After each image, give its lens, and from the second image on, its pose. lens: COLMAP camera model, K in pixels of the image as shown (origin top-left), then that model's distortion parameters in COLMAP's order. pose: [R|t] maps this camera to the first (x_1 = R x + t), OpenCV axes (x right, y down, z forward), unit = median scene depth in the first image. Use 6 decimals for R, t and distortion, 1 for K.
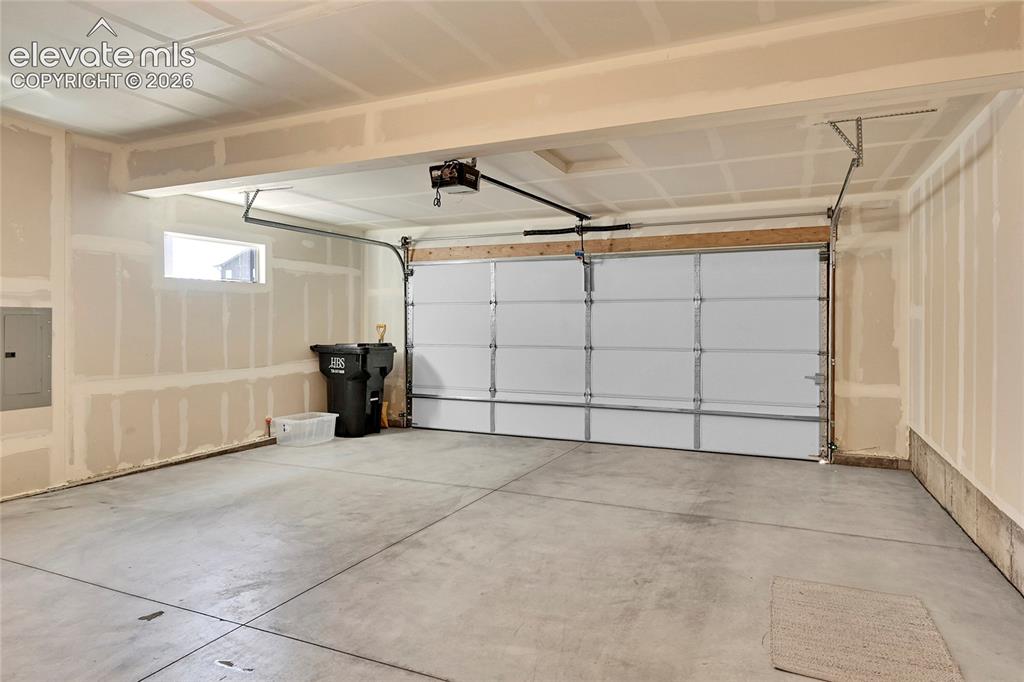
lens RADIAL K [[517.5, 0, 513.8], [0, 517.5, 328.5], [0, 0, 1]] dist [-0.000544, 0.000081]
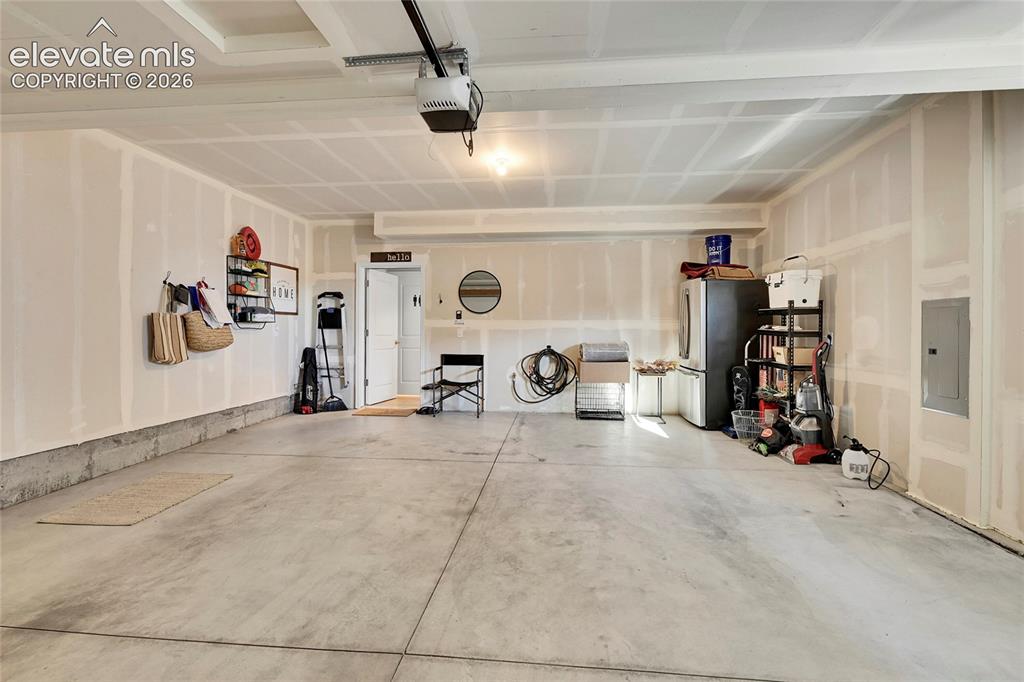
lens RADIAL K [[464.2, 0, 515.4], [0, 464.2, 336.5], [0, 0, 1]] dist [-0.000881, -0.000608]
pose [[-0.946081, 0.001288, -0.323927, 0.007279], [-0.005504, 0.999784, 0.020052, 0.014382], [0.323883, 0.020753, -0.945869, 1.922252]]
